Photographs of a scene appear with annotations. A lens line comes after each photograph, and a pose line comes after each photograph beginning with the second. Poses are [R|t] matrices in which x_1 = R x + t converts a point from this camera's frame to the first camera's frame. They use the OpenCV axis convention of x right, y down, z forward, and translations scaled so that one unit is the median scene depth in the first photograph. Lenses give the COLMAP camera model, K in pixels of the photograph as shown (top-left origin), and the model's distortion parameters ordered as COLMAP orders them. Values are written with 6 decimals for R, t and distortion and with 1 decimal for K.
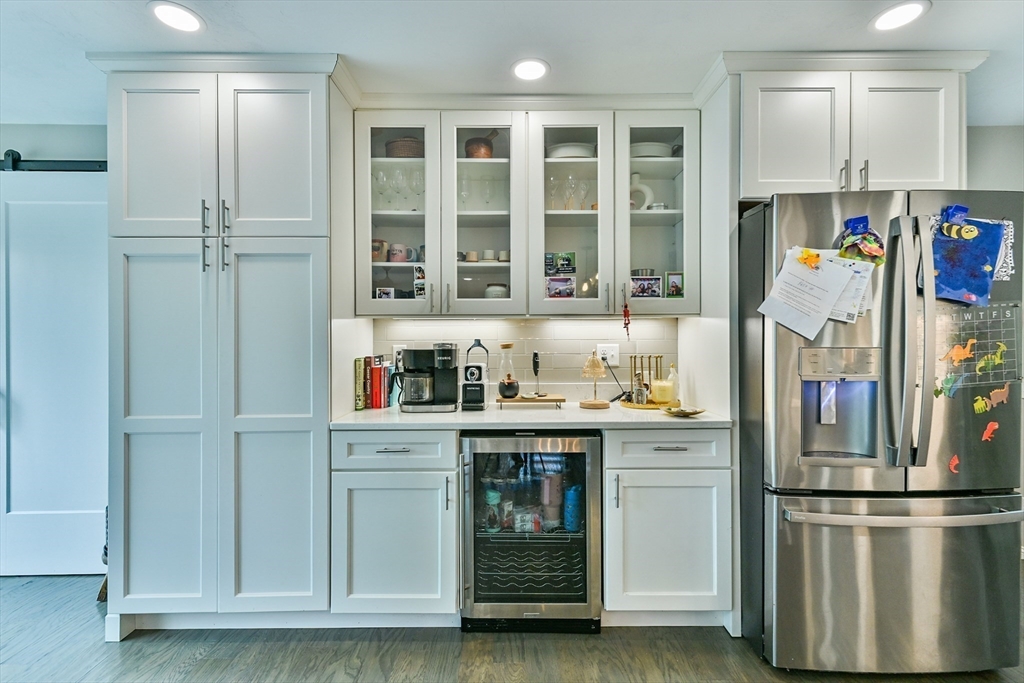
lens RADIAL K [[467.9, 0, 512.0], [0, 467.9, 341.5], [0, 0, 1]] dist [0.007824, -0.000733]
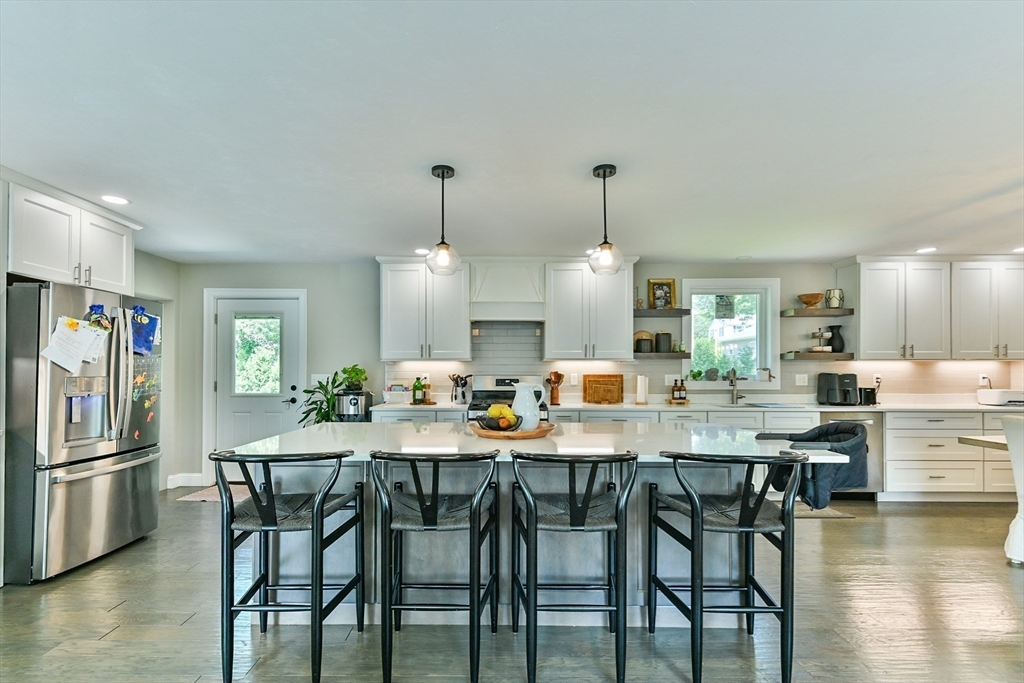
lens RADIAL K [[474.8, 0, 507.8], [0, 474.8, 366.5], [0, 0, 1]] dist [0.001441, -0.000588]
pose [[-0.003397, 0.013452, 0.999904, -0.933648], [-0.006883, 0.999886, -0.013475, -0.011258], [-0.999971, -0.006928, -0.003304, -0.486625]]
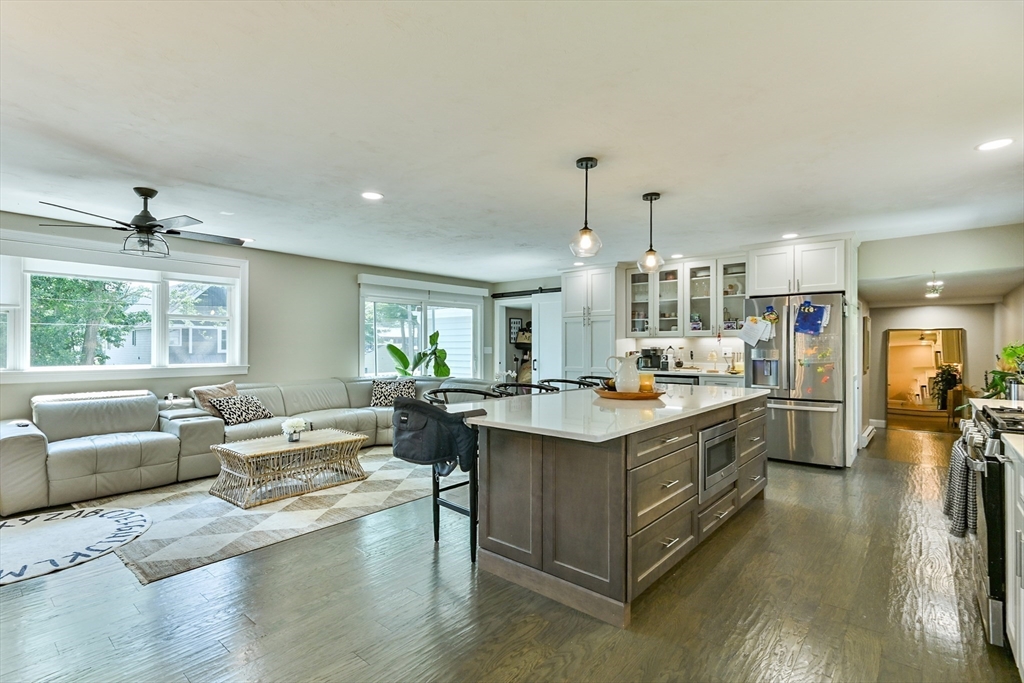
lens RADIAL K [[467.9, 0, 512.0], [0, 467.9, 341.5], [0, 0, 1]] dist [0.007824, -0.000733]
pose [[0.762042, -0.003138, -0.647520, 1.219625], [-0.000143, 0.999987, -0.005014, -0.017469], [0.647528, 0.003913, 0.762032, -2.041858]]
